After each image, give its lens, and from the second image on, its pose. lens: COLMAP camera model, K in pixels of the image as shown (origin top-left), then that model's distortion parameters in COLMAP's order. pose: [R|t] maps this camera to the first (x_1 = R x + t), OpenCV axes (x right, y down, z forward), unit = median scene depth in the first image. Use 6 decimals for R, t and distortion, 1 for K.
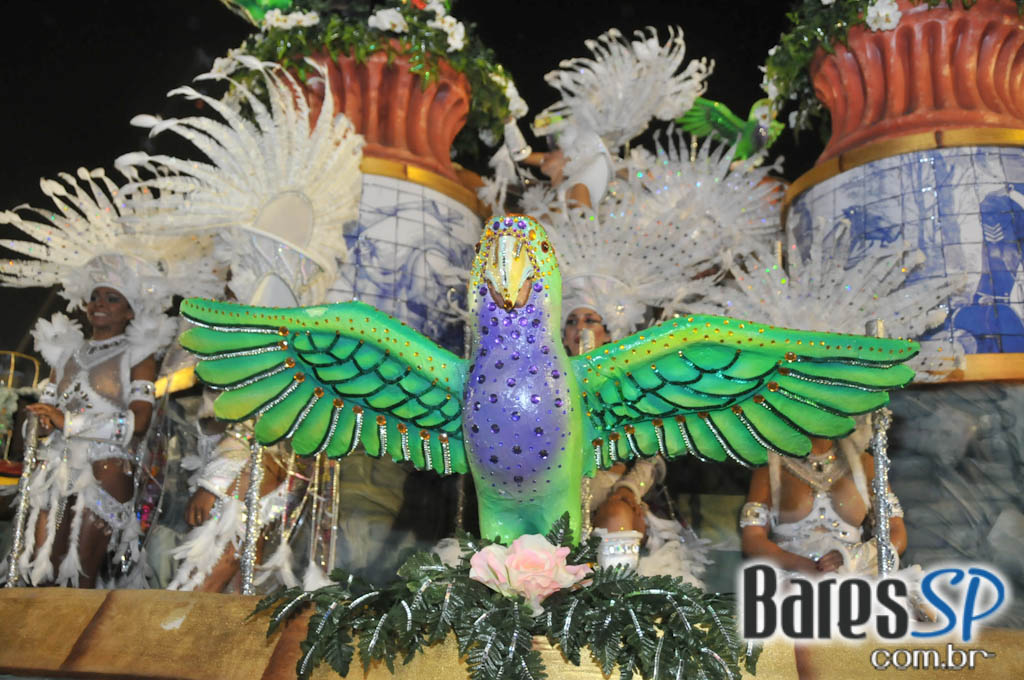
lens RADIAL K [[1002.0, 0, 510.6], [0, 1002.0, 338.0], [0, 0, 1]] dist [0.017195, 0.000000]
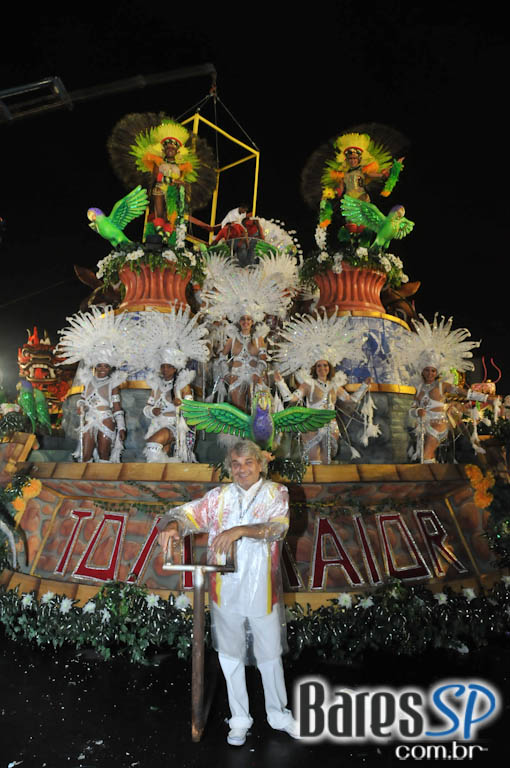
lens RADIAL K [[600.5, 0, 255.8], [0, 600.5, 384.8], [0, 0, 1]] dist [-0.002067, -0.000095]
pose [[0.975969, -0.012627, 0.217543, -0.283690], [-0.022707, 0.986991, 0.159162, -0.259885], [-0.216723, -0.160277, 0.962986, -0.791059]]
